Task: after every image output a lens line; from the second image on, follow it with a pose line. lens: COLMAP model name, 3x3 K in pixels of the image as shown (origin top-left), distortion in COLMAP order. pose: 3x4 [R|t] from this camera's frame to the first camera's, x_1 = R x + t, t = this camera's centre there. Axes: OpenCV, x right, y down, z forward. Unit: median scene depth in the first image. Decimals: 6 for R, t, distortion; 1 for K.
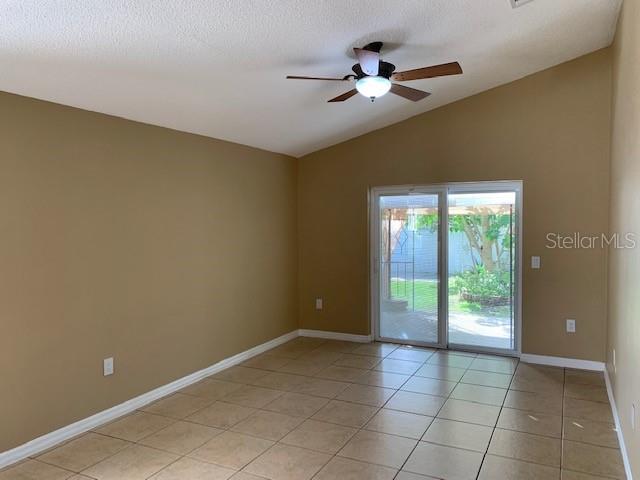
lens RADIAL K [[492.5, 0, 320.6], [0, 492.5, 239.5], [0, 0, 1]] dist [0.038817, -0.032590]
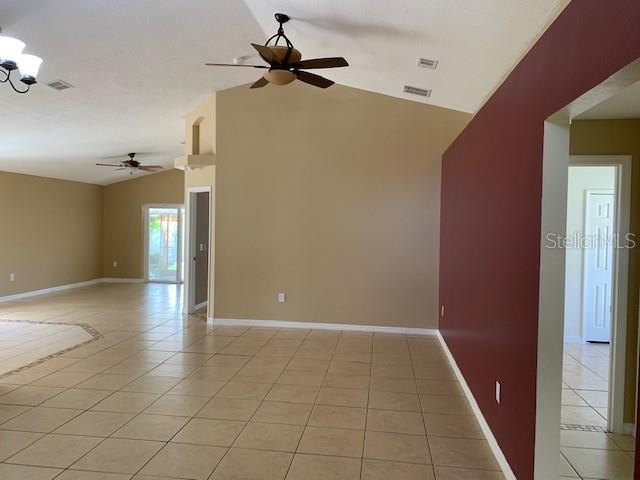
lens RADIAL K [[492.5, 0, 315.8], [0, 492.5, 233.2], [0, 0, 1]] dist [0.038817, -0.032590]
pose [[0.946058, 0.011095, 0.323808, 0.115529], [-0.003441, 0.999701, -0.024200, 0.059120], [-0.323980, 0.021781, 0.945813, -1.108806]]
